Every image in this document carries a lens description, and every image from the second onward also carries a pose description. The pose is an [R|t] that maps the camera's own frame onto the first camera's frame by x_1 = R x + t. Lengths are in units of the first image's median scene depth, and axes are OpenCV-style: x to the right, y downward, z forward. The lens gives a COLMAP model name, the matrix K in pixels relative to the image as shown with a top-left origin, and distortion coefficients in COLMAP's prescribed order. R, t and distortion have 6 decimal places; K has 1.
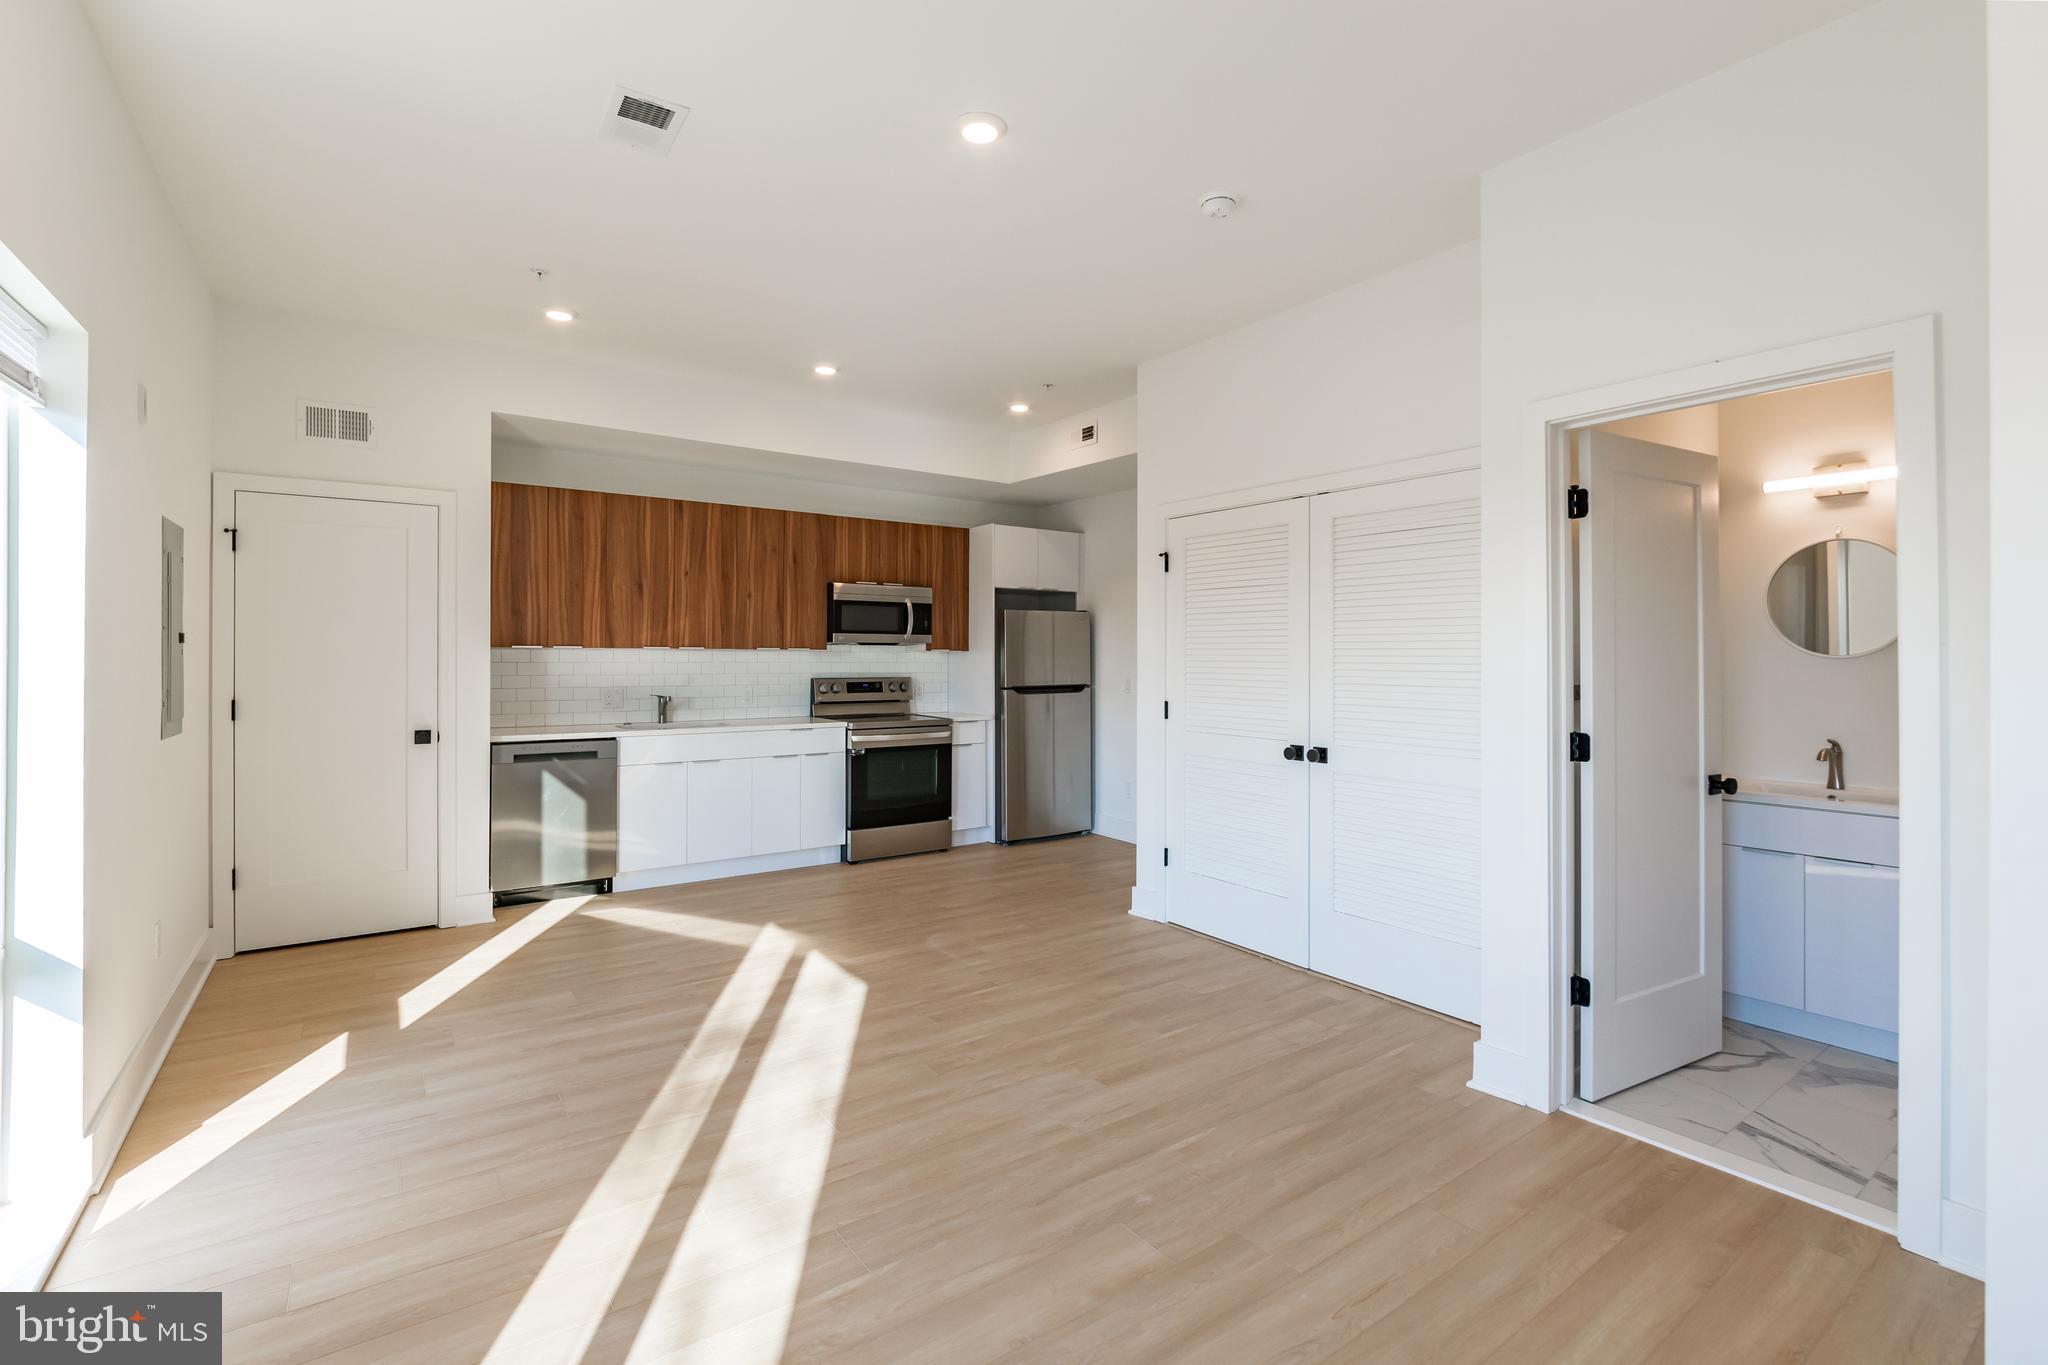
lens RADIAL K [[905.7, 0, 1025.9], [0, 905.7, 648.7], [0, 0, 1]] dist [-0.011892, -0.000146]
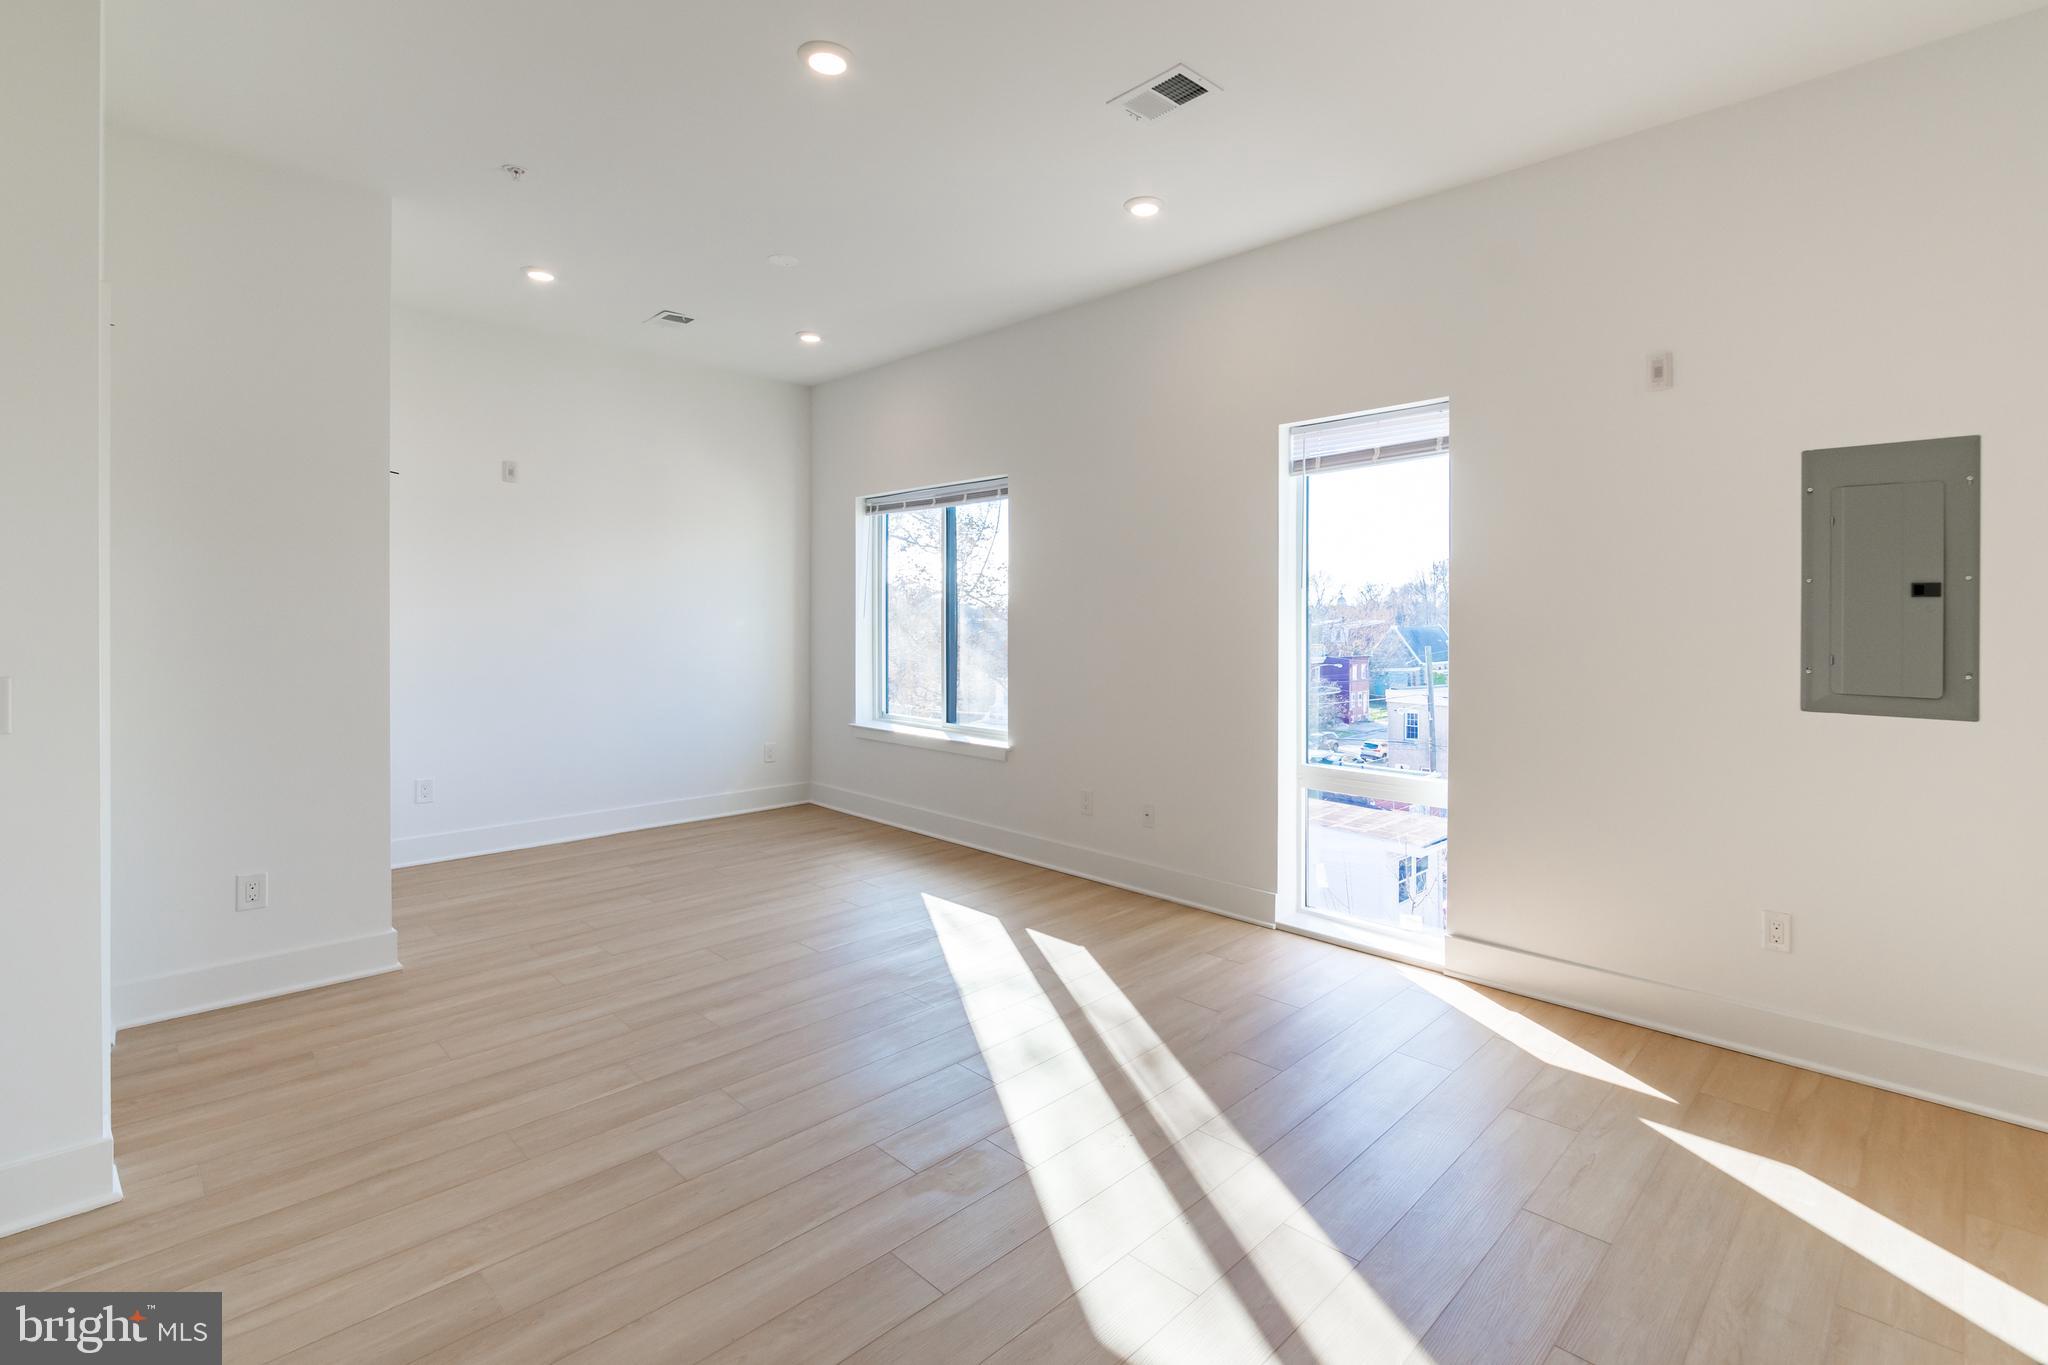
lens RADIAL K [[948.7, 0, 1069.7], [0, 948.7, 622.9], [0, 0, 1]] dist [-0.013777, 0.000309]
pose [[-0.985760, -0.006913, -0.168016, -0.068980], [-0.006835, 0.999976, -0.001042, 0.013480], [0.168019, 0.000121, -0.985784, 1.027810]]
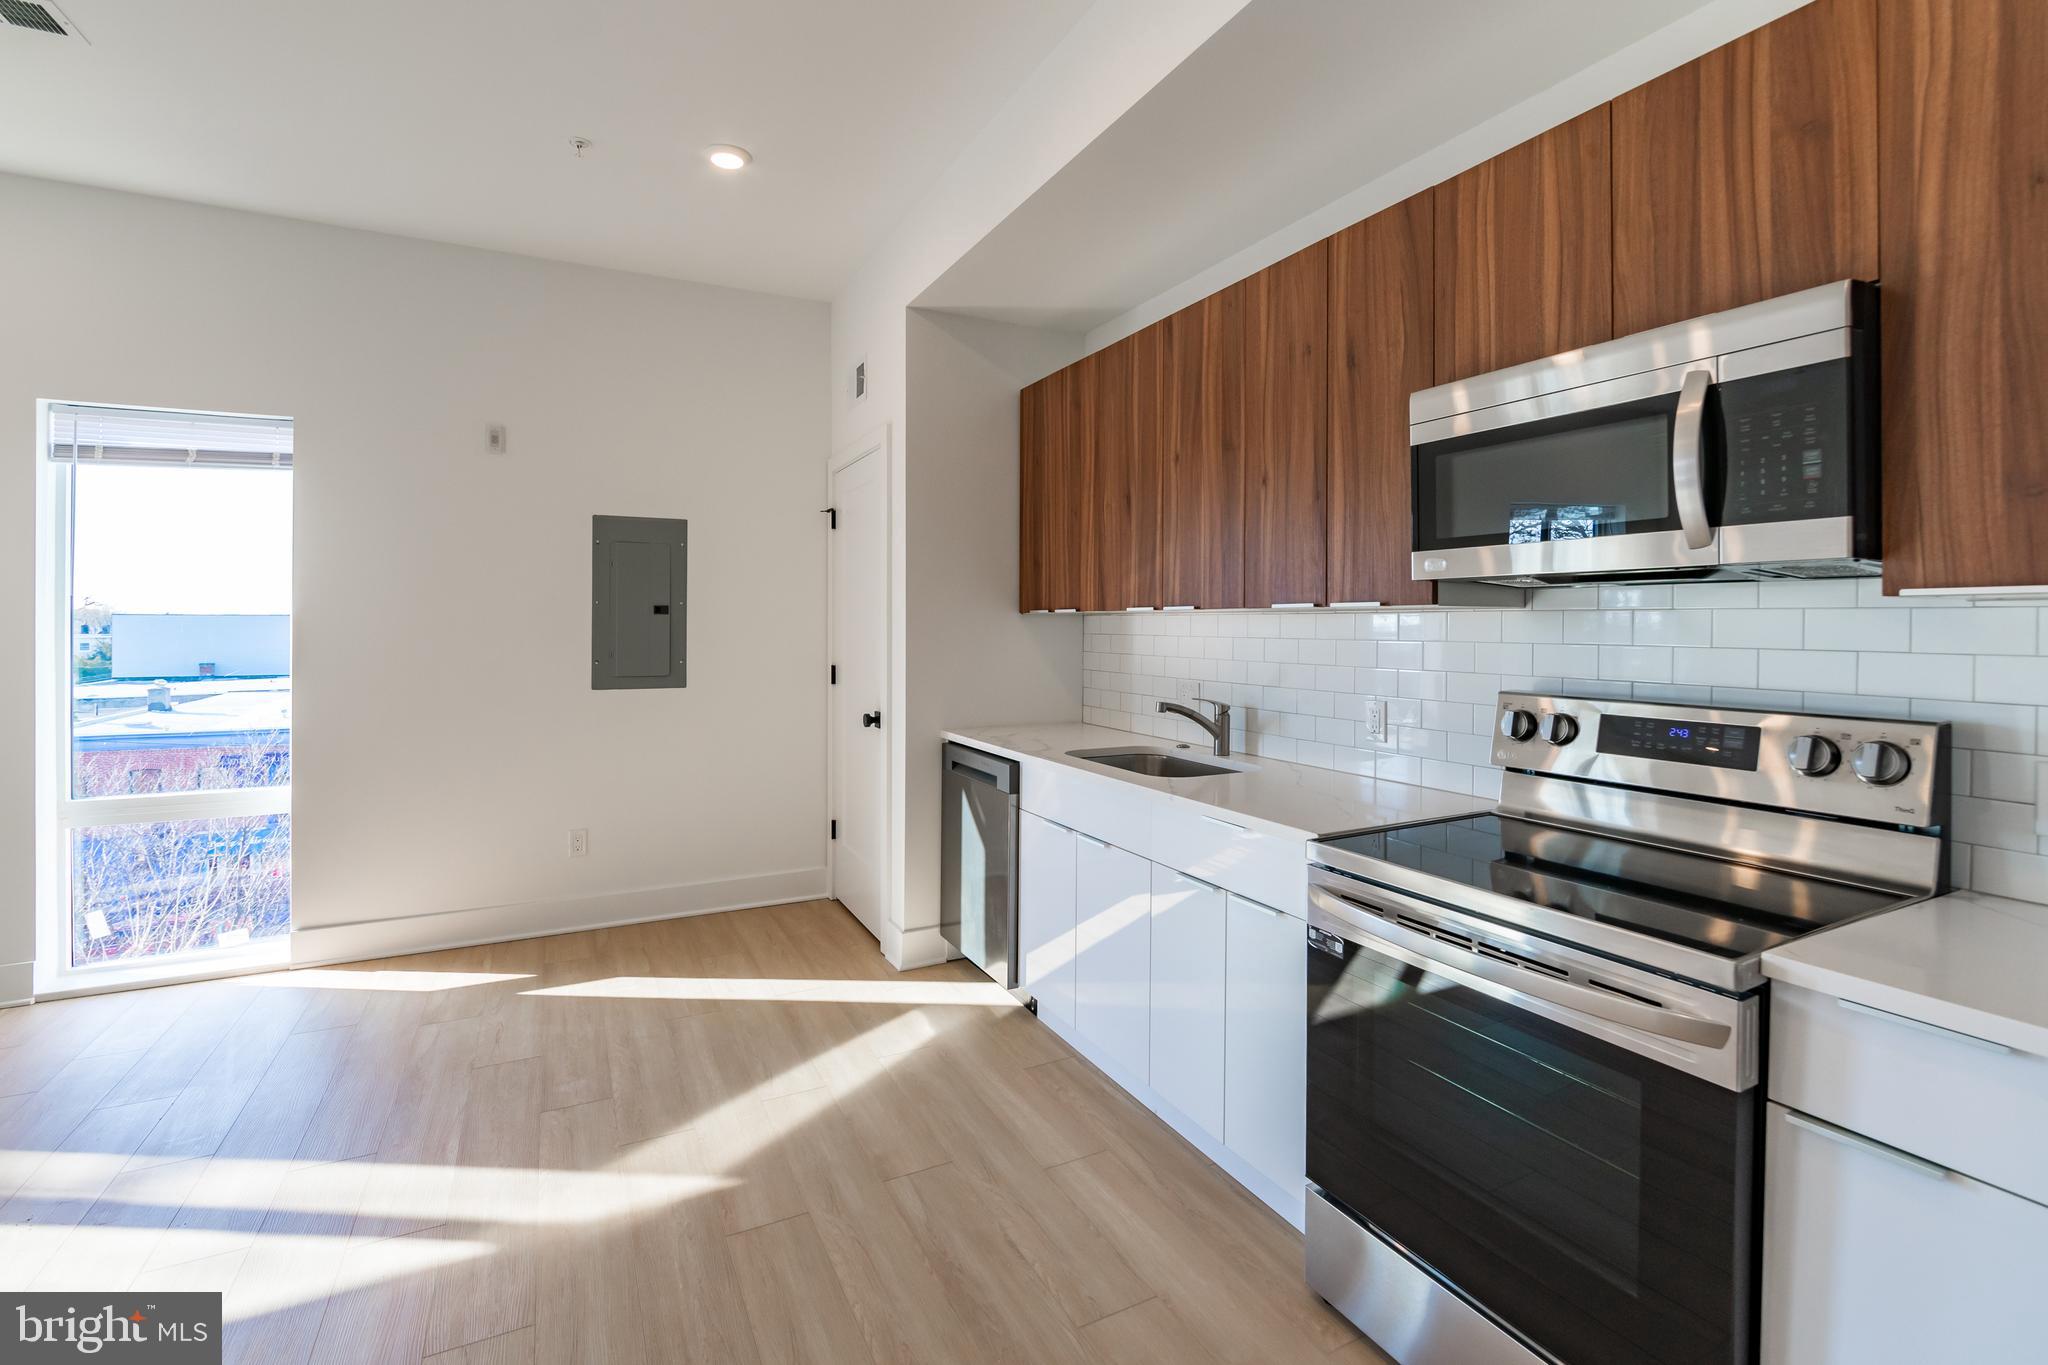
lens RADIAL K [[948.7, 0, 1069.7], [0, 948.7, 622.9], [0, 0, 1]] dist [-0.013777, 0.000309]
pose [[-0.146131, -0.005775, -0.989248, 0.157890], [0.005058, 0.999966, -0.006585, 0.011045], [0.989252, -0.005966, -0.146097, 1.084290]]
